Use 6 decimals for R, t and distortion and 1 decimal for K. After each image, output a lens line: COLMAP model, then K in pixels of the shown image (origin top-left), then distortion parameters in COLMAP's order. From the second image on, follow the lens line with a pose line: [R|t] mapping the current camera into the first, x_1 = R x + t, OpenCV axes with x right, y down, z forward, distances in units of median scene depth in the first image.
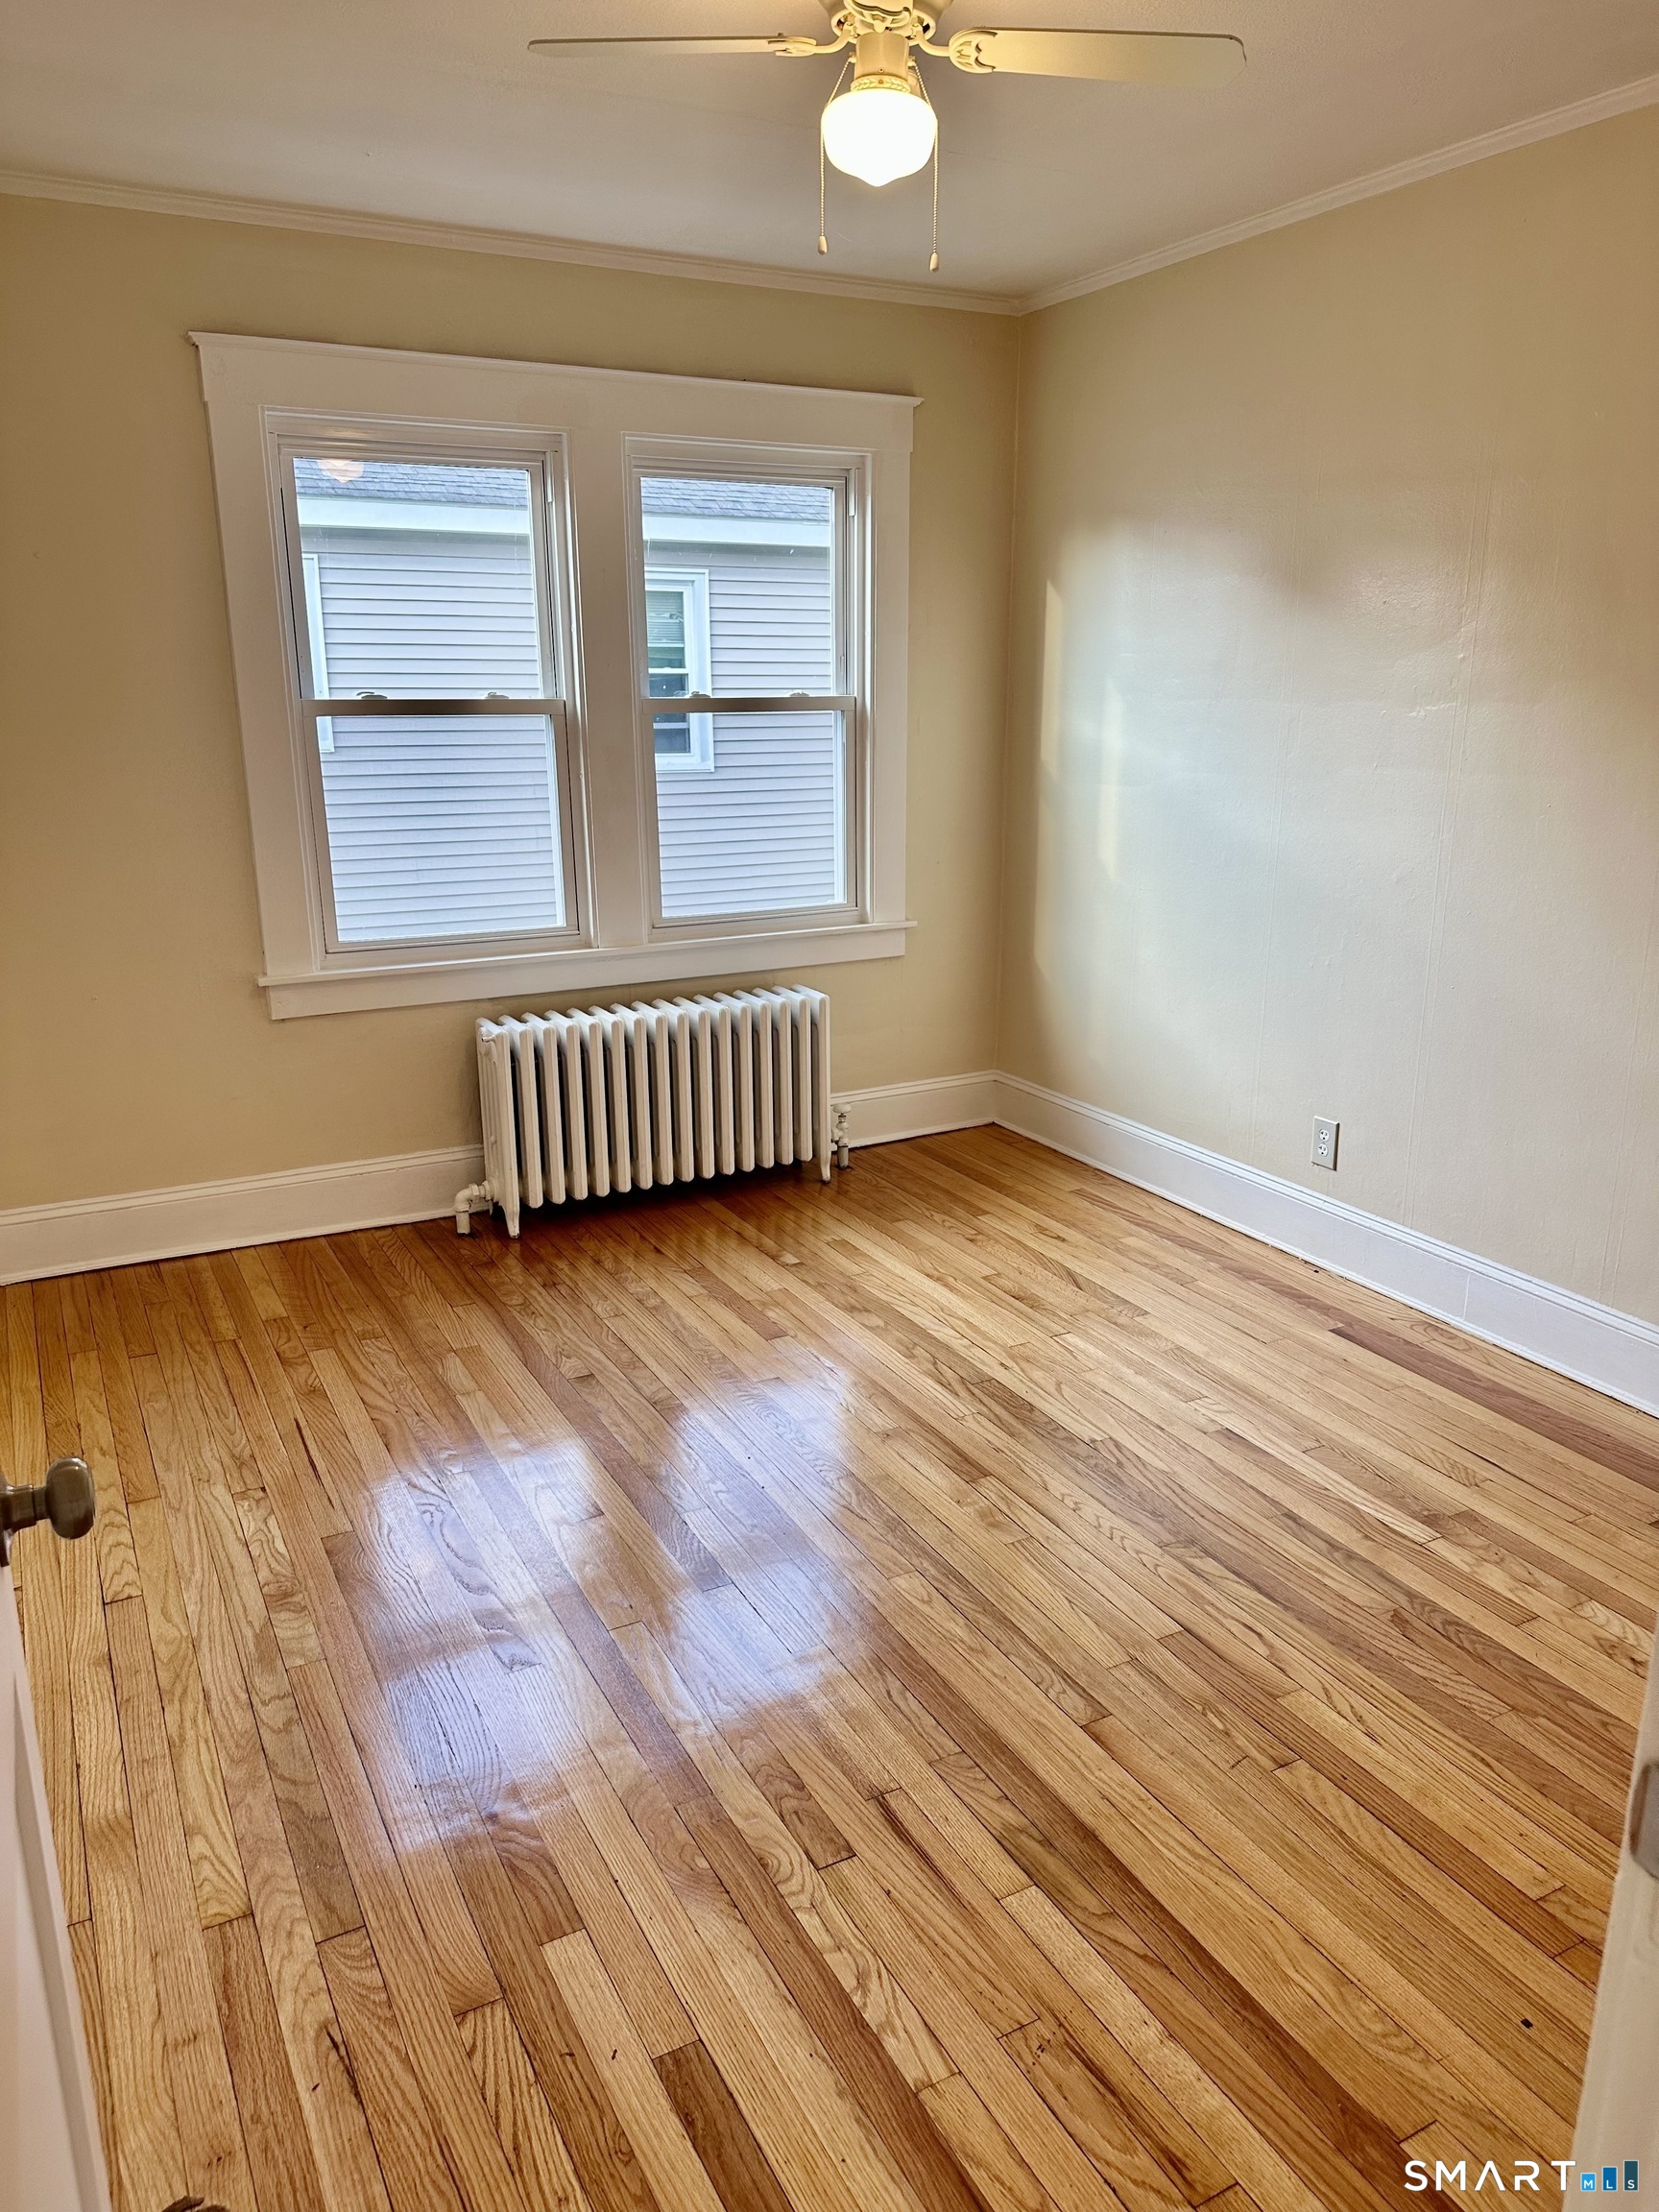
lens RADIAL K [[1484.2, 0, 829.5], [0, 1484.2, 1106.0], [0, 0, 1]] dist [0.003533, -0.003375]
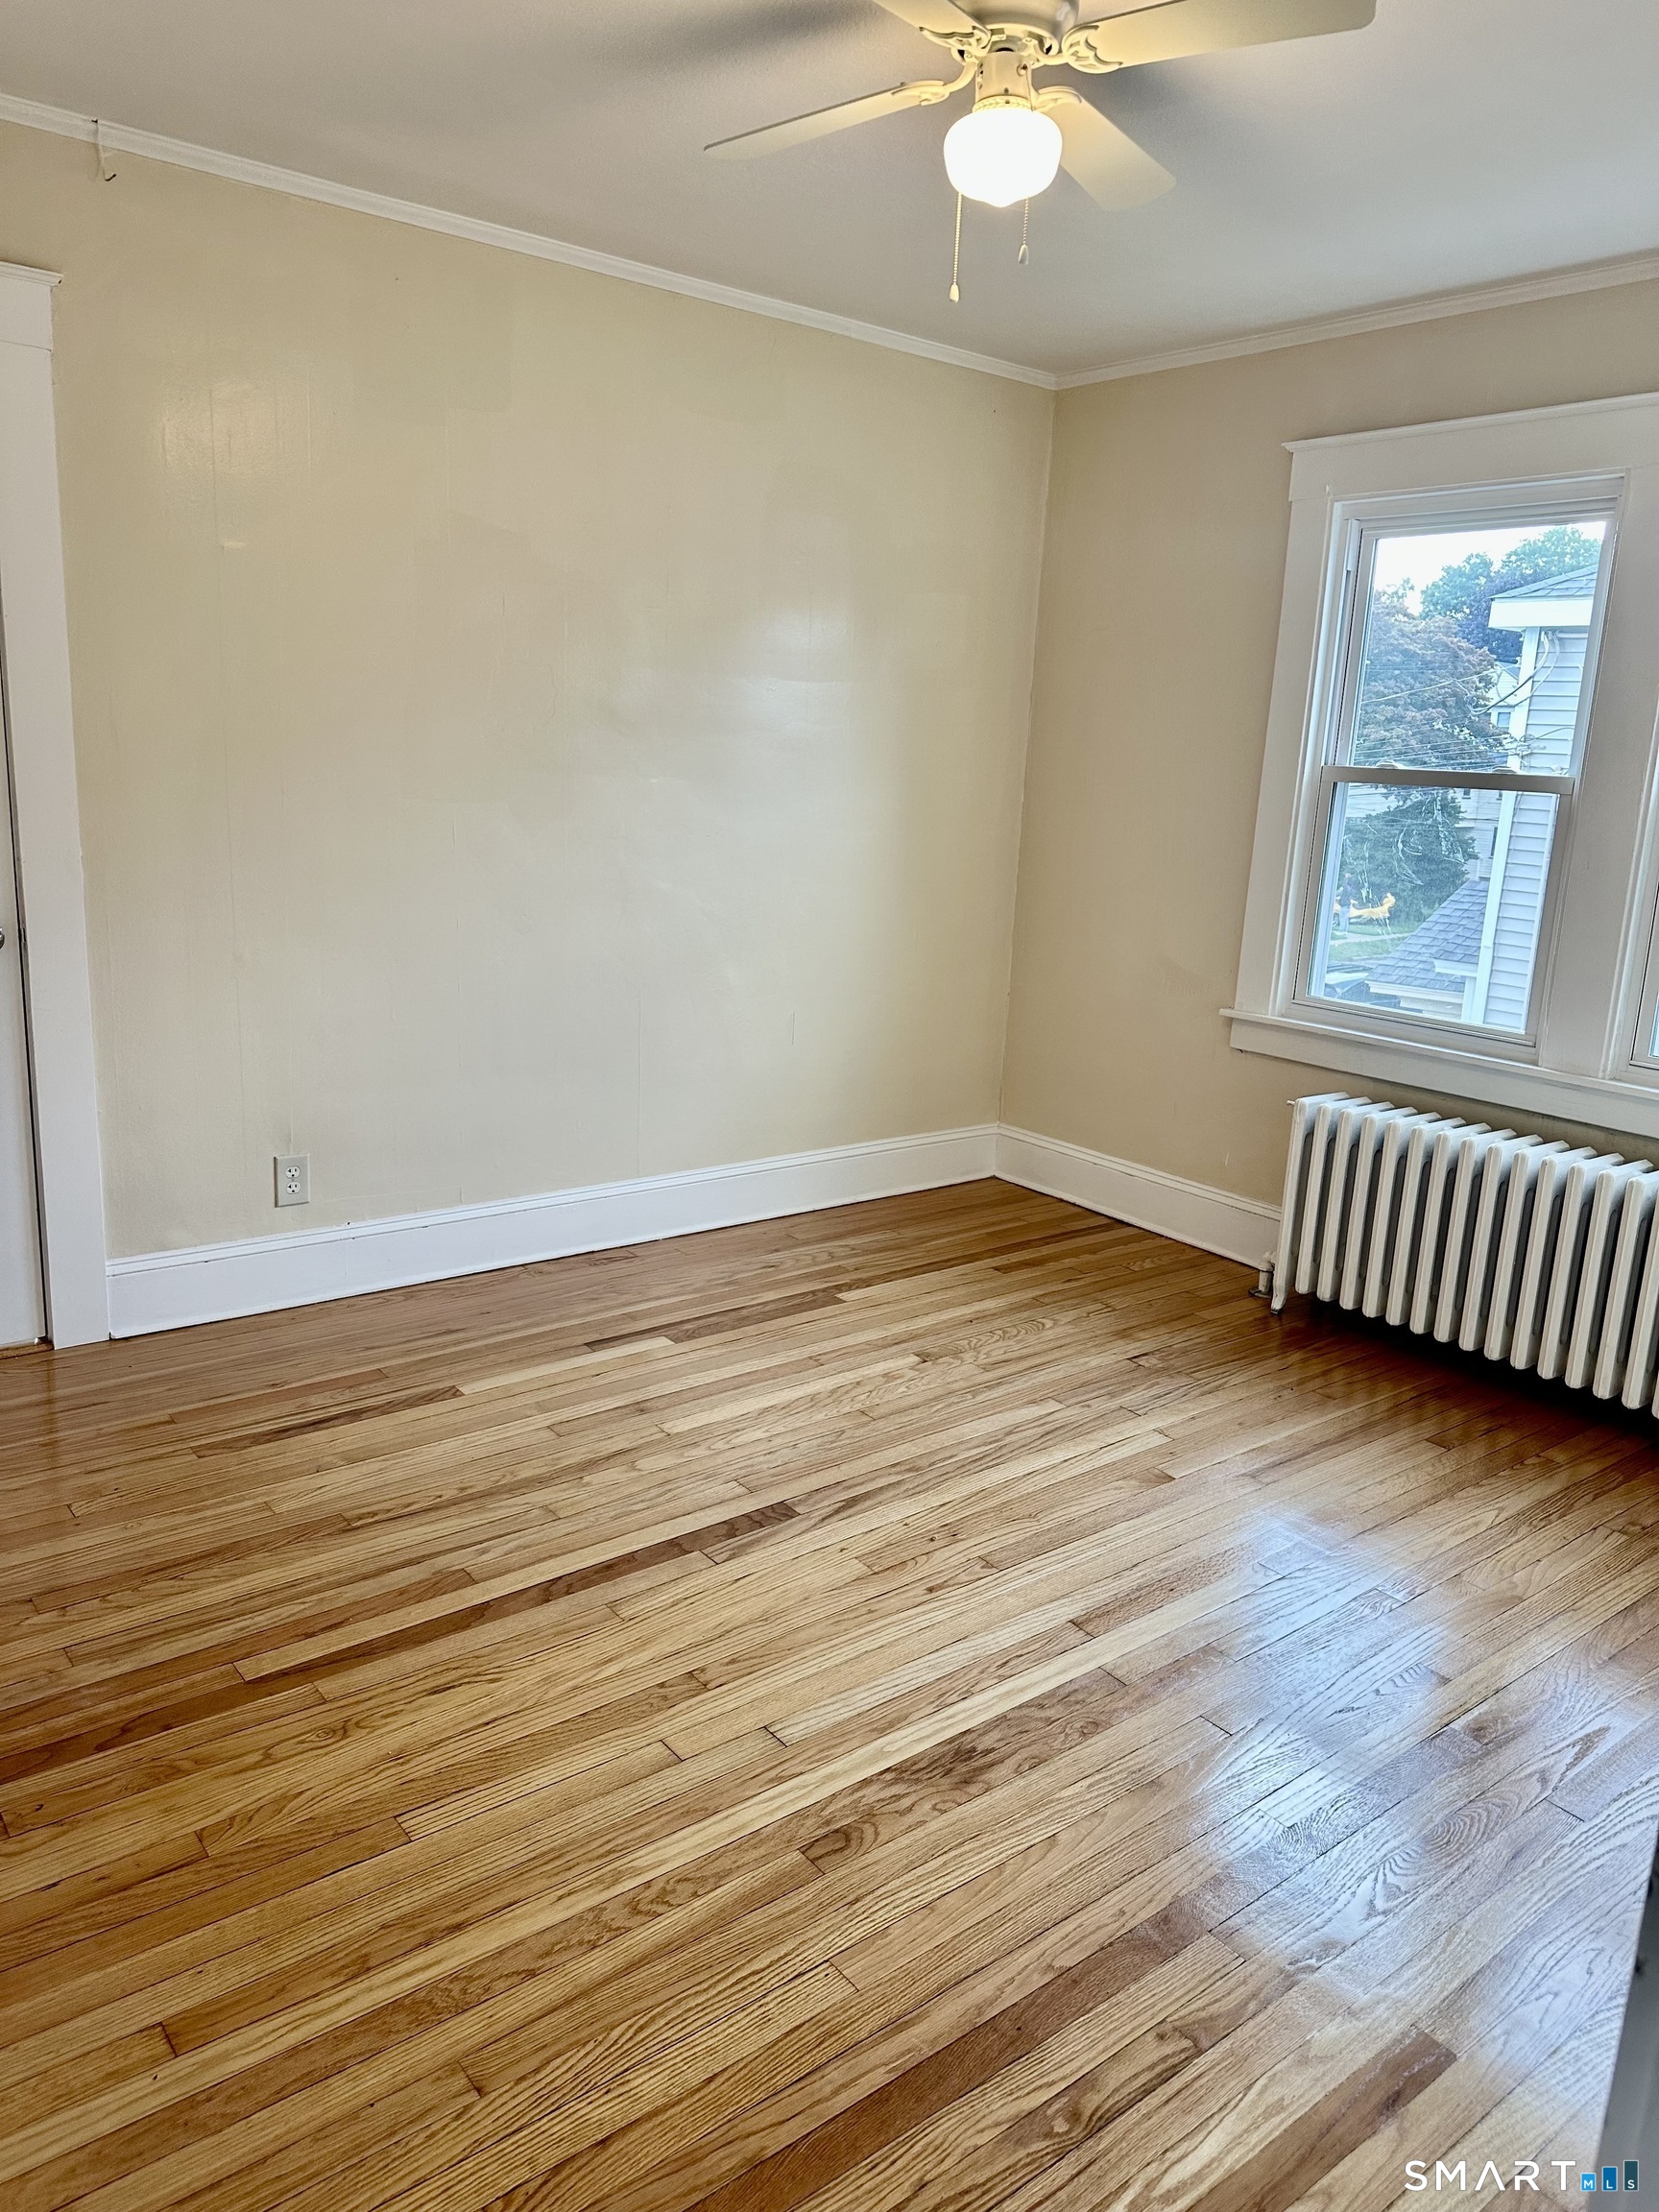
lens RADIAL K [[1573.1, 0, 823.6], [0, 1573.1, 1098.0], [0, 0, 1]] dist [-0.002070, -0.010378]
pose [[0.179046, 0.219483, -0.959046, 0.674412], [-0.334267, 0.930382, 0.150518, -0.095362], [0.925315, 0.293628, 0.239947, 0.448323]]
